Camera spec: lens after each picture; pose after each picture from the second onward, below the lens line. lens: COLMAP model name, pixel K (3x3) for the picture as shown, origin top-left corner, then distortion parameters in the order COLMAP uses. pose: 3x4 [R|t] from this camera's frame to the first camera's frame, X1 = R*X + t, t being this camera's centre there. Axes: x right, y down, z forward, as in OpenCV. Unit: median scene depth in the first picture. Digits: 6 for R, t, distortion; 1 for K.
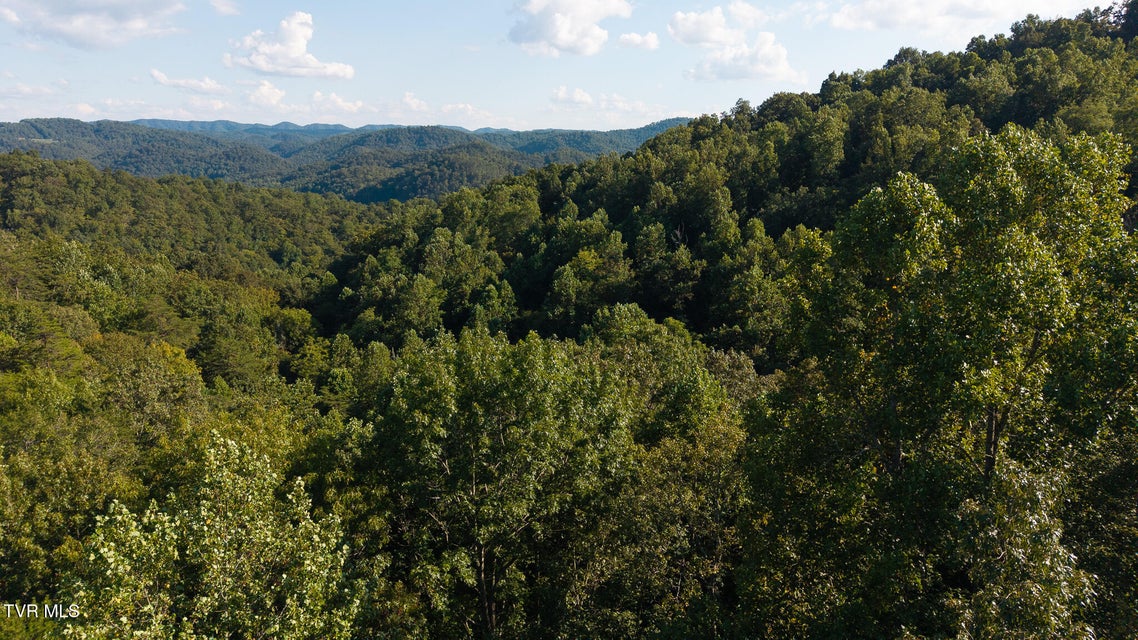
lens RADIAL K [[769.3, 0, 565.5], [0, 769.3, 313.9], [0, 0, 1]] dist [0.004180, 0.000679]
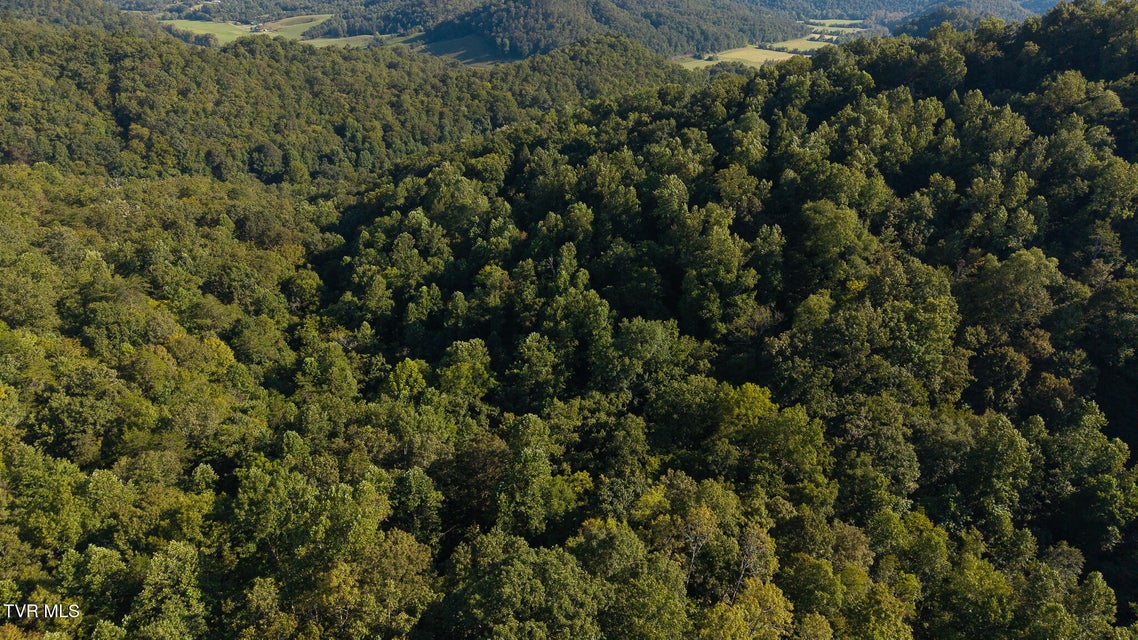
lens RADIAL K [[764.2, 0, 569.0], [0, 764.2, 320.0], [0, 0, 1]] dist [0.039973, -0.032316]
pose [[0.991475, 0.086803, -0.097172, 0.105063], [-0.061144, 0.968521, 0.241307, -0.109689], [0.115059, -0.233309, 0.965572, -0.137536]]
